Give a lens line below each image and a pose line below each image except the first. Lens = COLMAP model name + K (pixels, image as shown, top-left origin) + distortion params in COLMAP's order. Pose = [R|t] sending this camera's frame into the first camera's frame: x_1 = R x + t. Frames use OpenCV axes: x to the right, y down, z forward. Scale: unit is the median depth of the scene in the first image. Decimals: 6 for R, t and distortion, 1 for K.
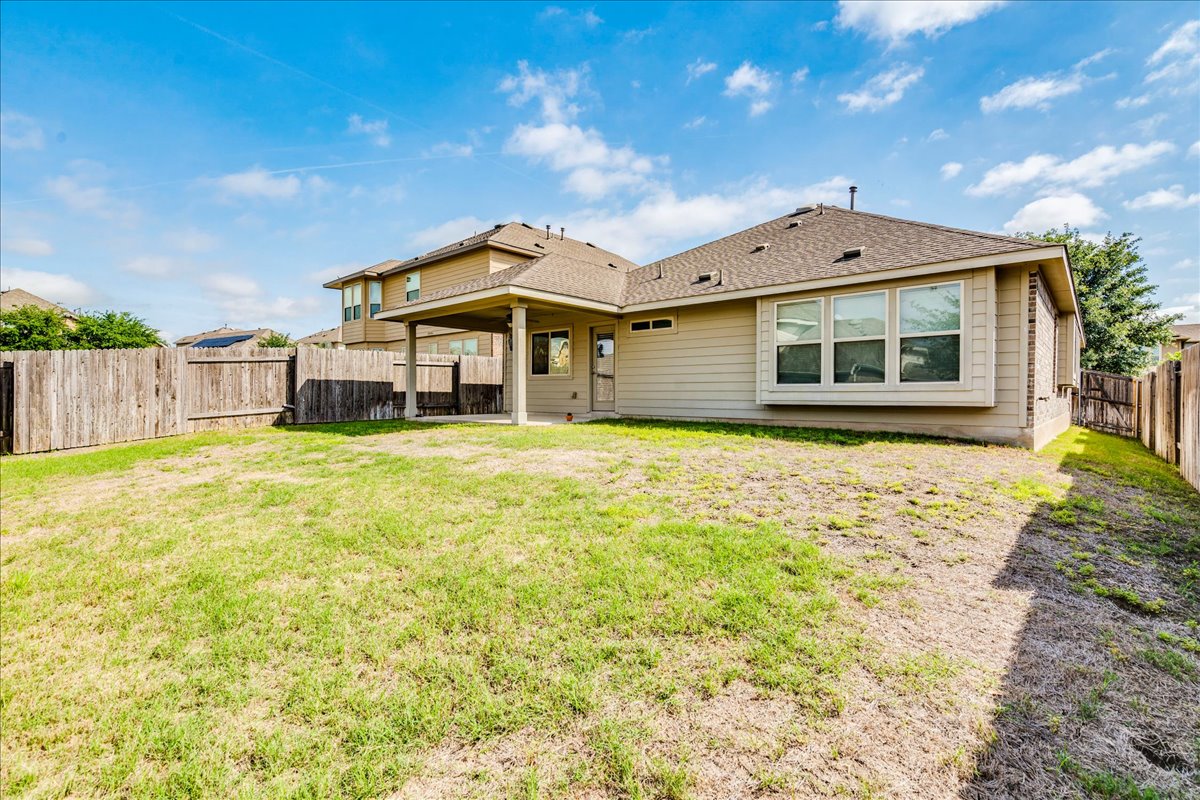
lens RADIAL K [[561.5, 0, 599.6], [0, 561.5, 396.0], [0, 0, 1]] dist [-0.002813, 0.001560]
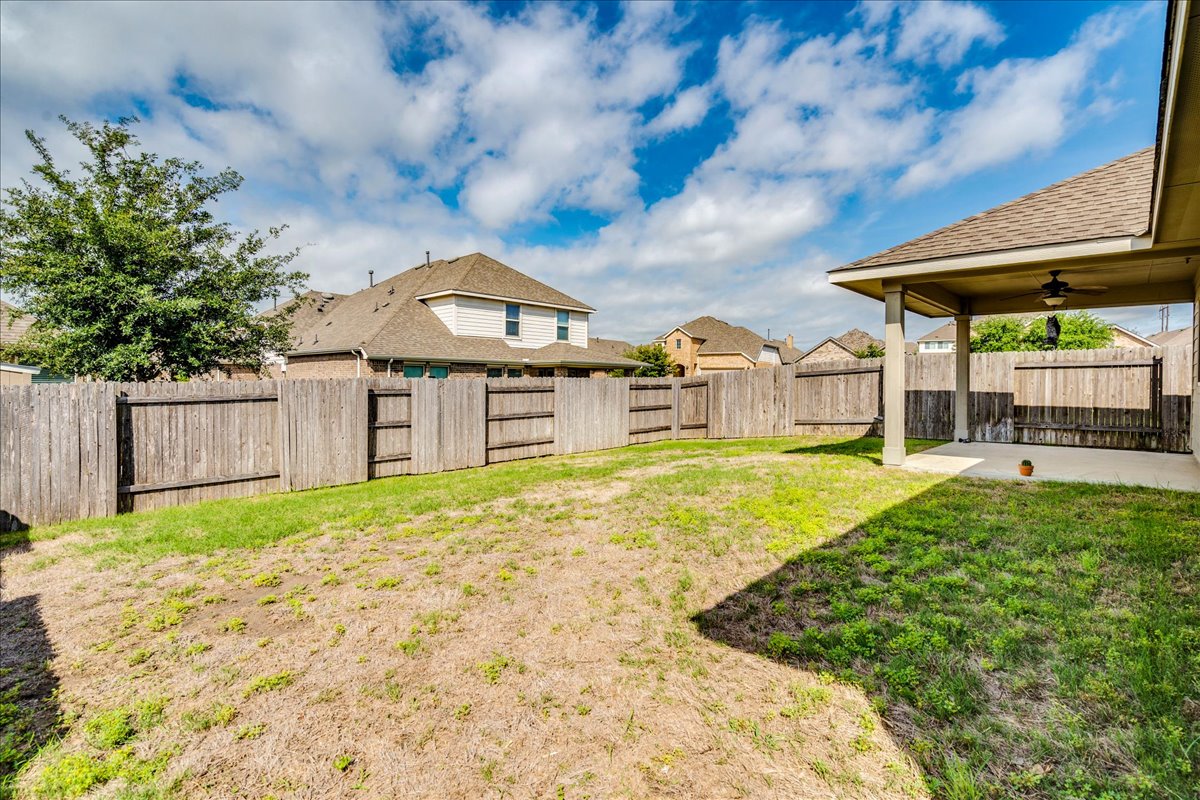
lens RADIAL K [[561.5, 0, 596.7], [0, 561.5, 394.1], [0, 0, 1]] dist [-0.002813, 0.001560]
pose [[-0.030133, 0.012711, -0.999465, 0.412043], [-0.010550, 0.999859, 0.013034, -0.028998], [0.999490, 0.010937, -0.029995, 0.532200]]
